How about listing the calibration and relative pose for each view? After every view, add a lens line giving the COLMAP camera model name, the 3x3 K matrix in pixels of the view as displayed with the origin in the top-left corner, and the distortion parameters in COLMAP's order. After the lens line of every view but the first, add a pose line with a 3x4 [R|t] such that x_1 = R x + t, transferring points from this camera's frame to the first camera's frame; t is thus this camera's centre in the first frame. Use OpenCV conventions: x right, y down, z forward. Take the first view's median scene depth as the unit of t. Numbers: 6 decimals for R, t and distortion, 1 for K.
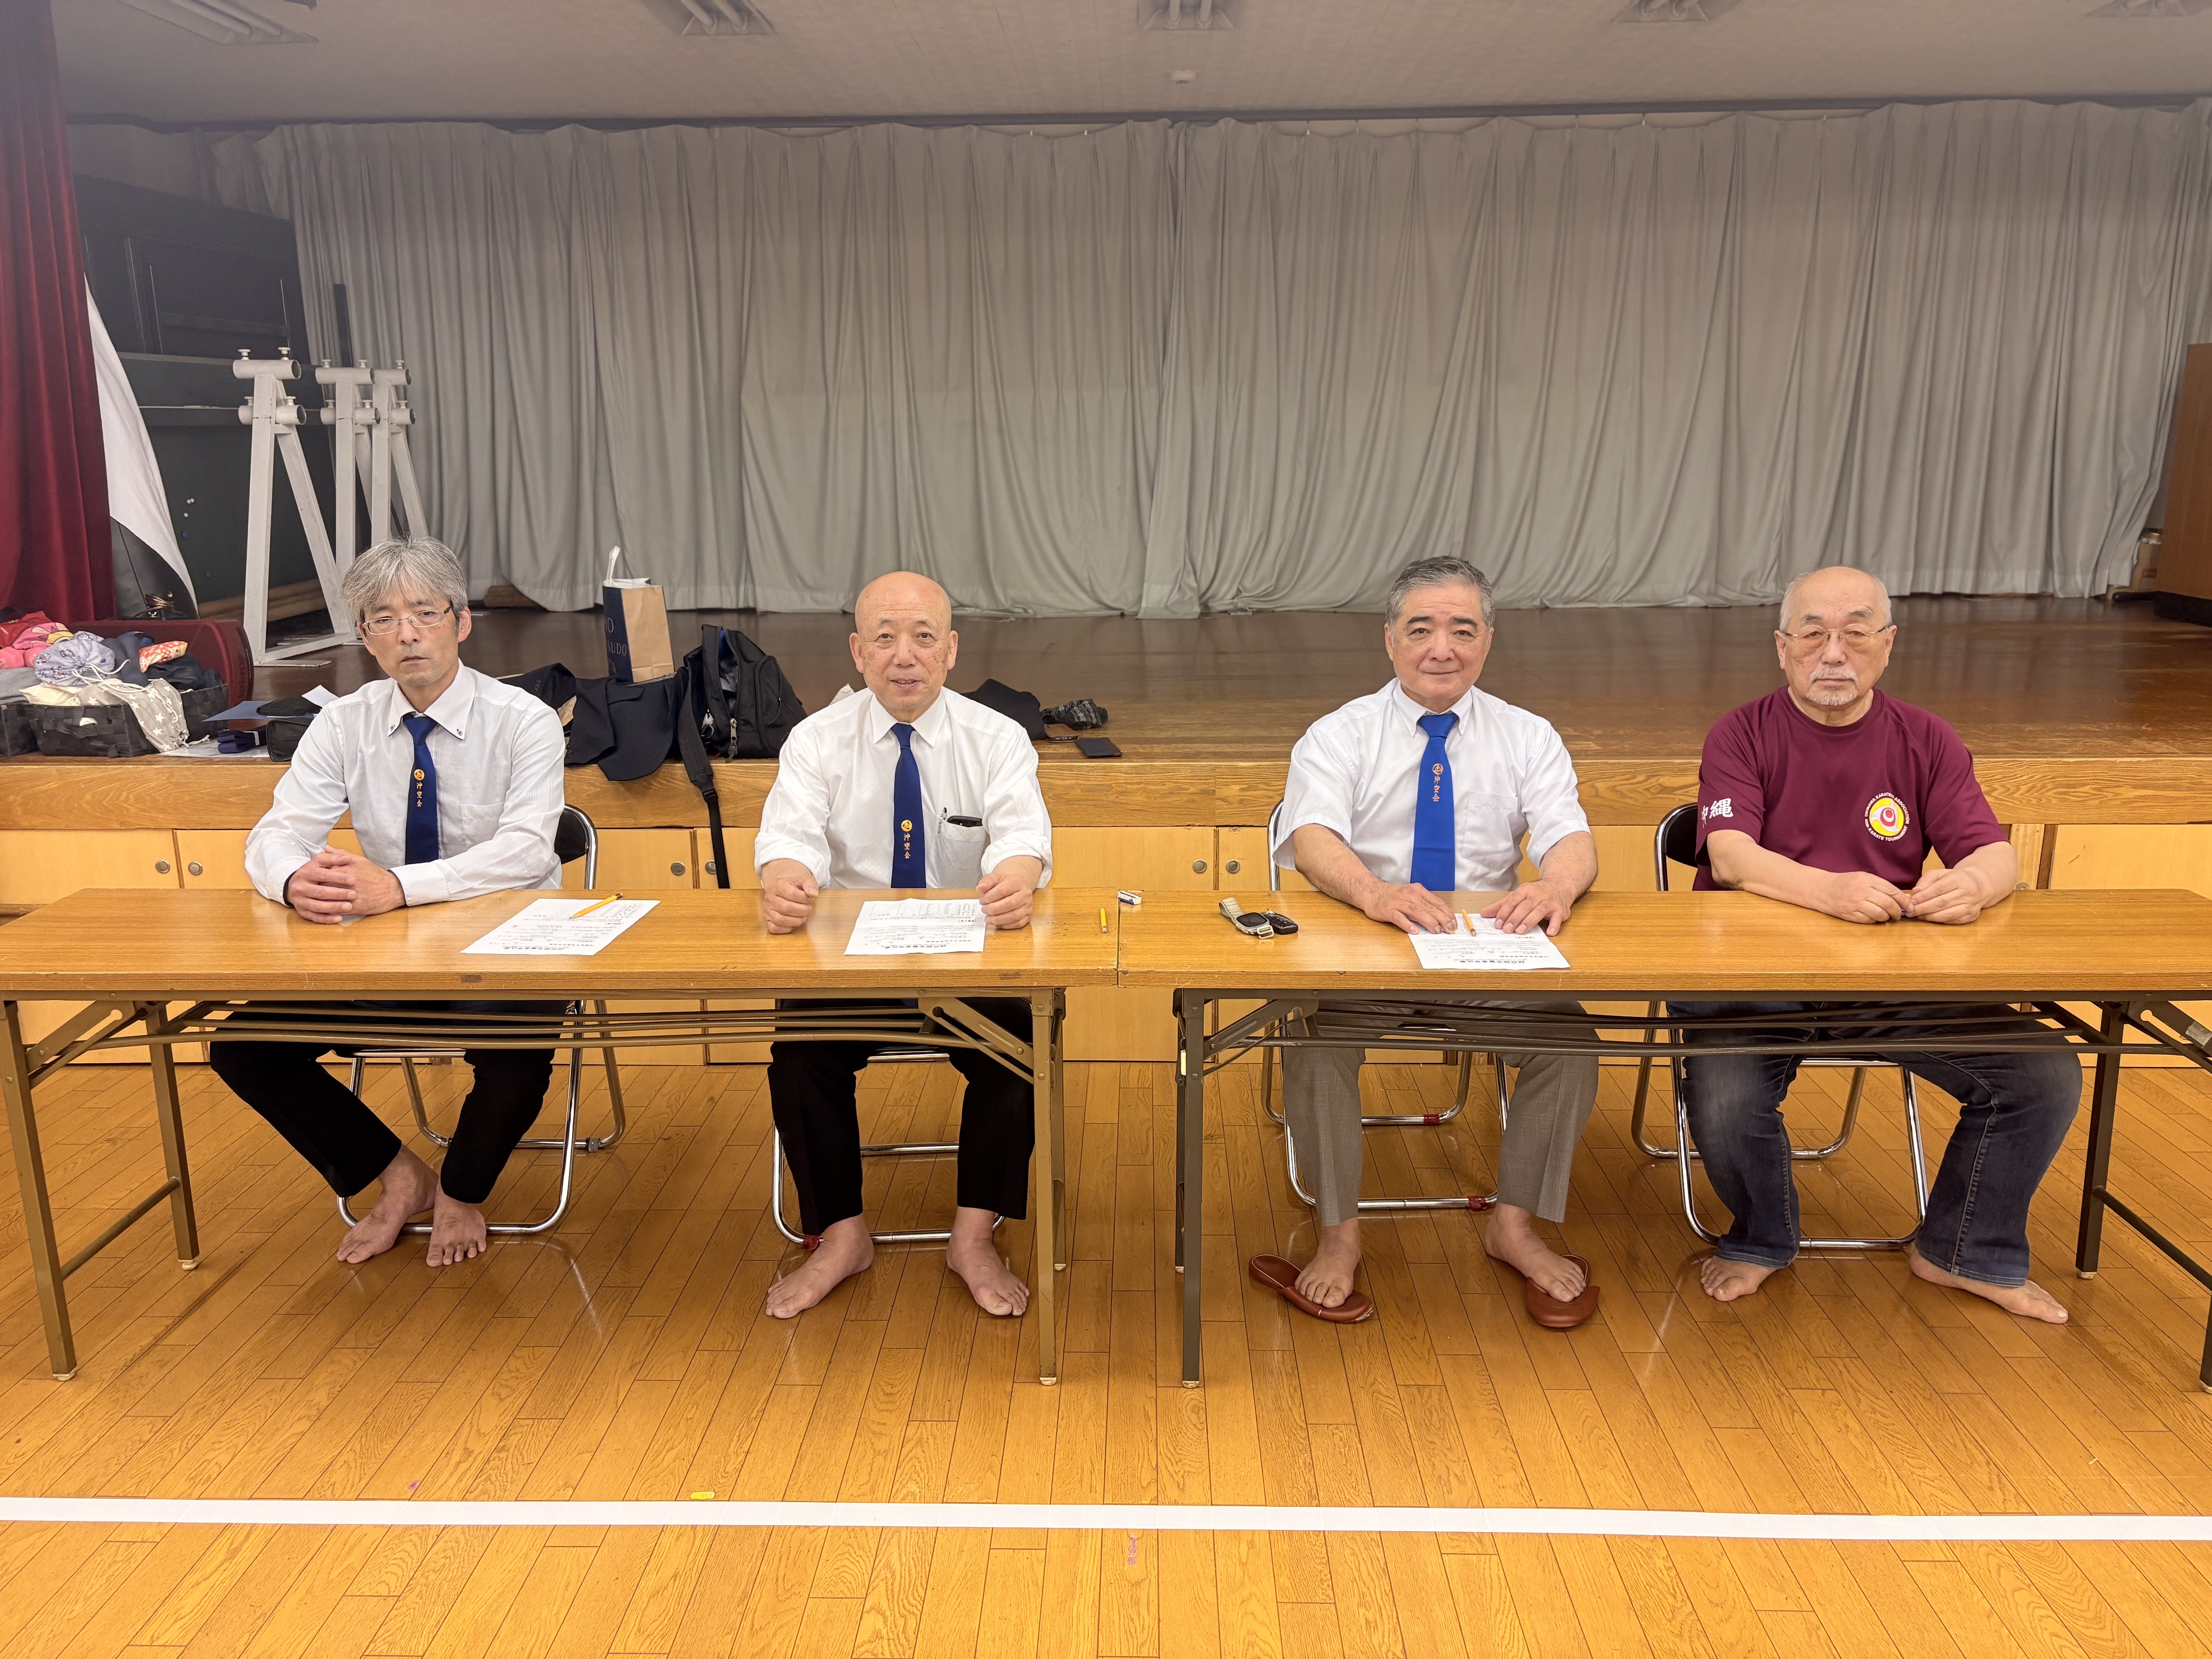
lens RADIAL K [[1704.2, 0, 1094.8], [0, 1704.2, 832.0], [0, 0, 1]] dist [0.010369, -0.008599]
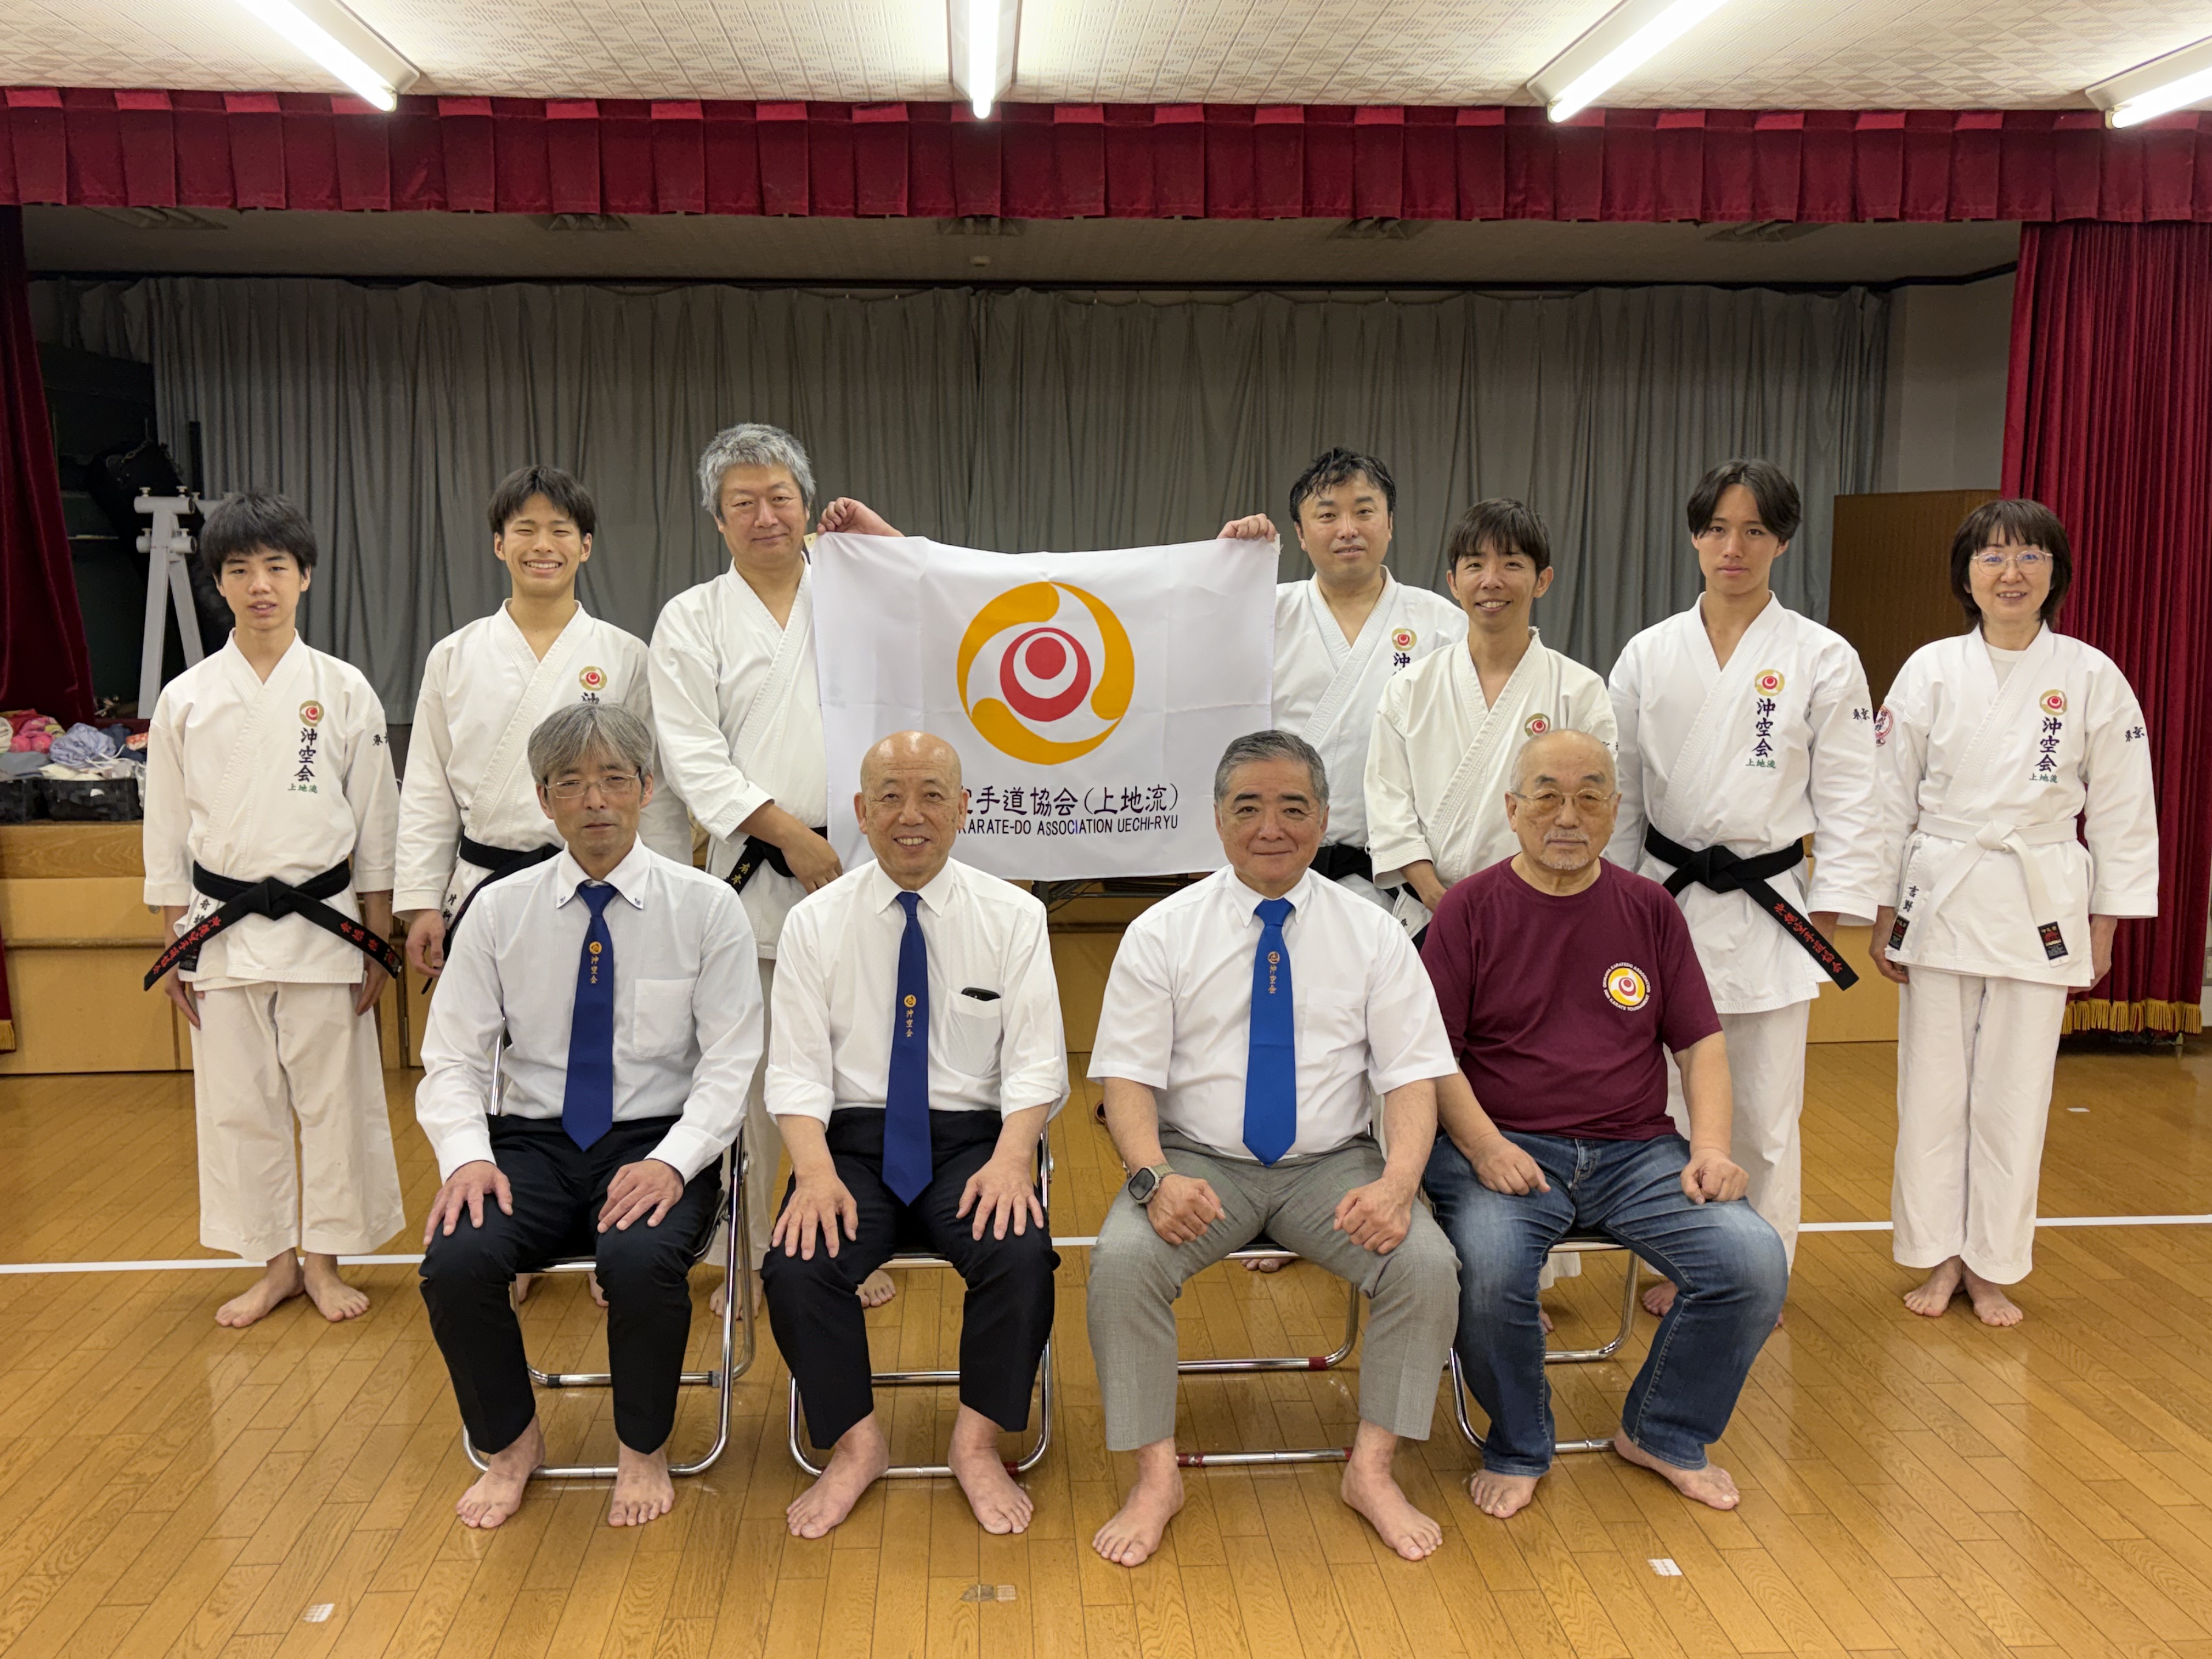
lens RADIAL K [[2174.5, 0, 1112.7], [0, 2174.5, 808.6], [0, 0, 1]] dist [0.017449, 0.000000]
pose [[0.995702, -0.004496, 0.092507, 0.002383], [0.014473, 0.994103, -0.107467, 0.076960], [-0.091479, 0.108344, 0.989896, -0.385461]]
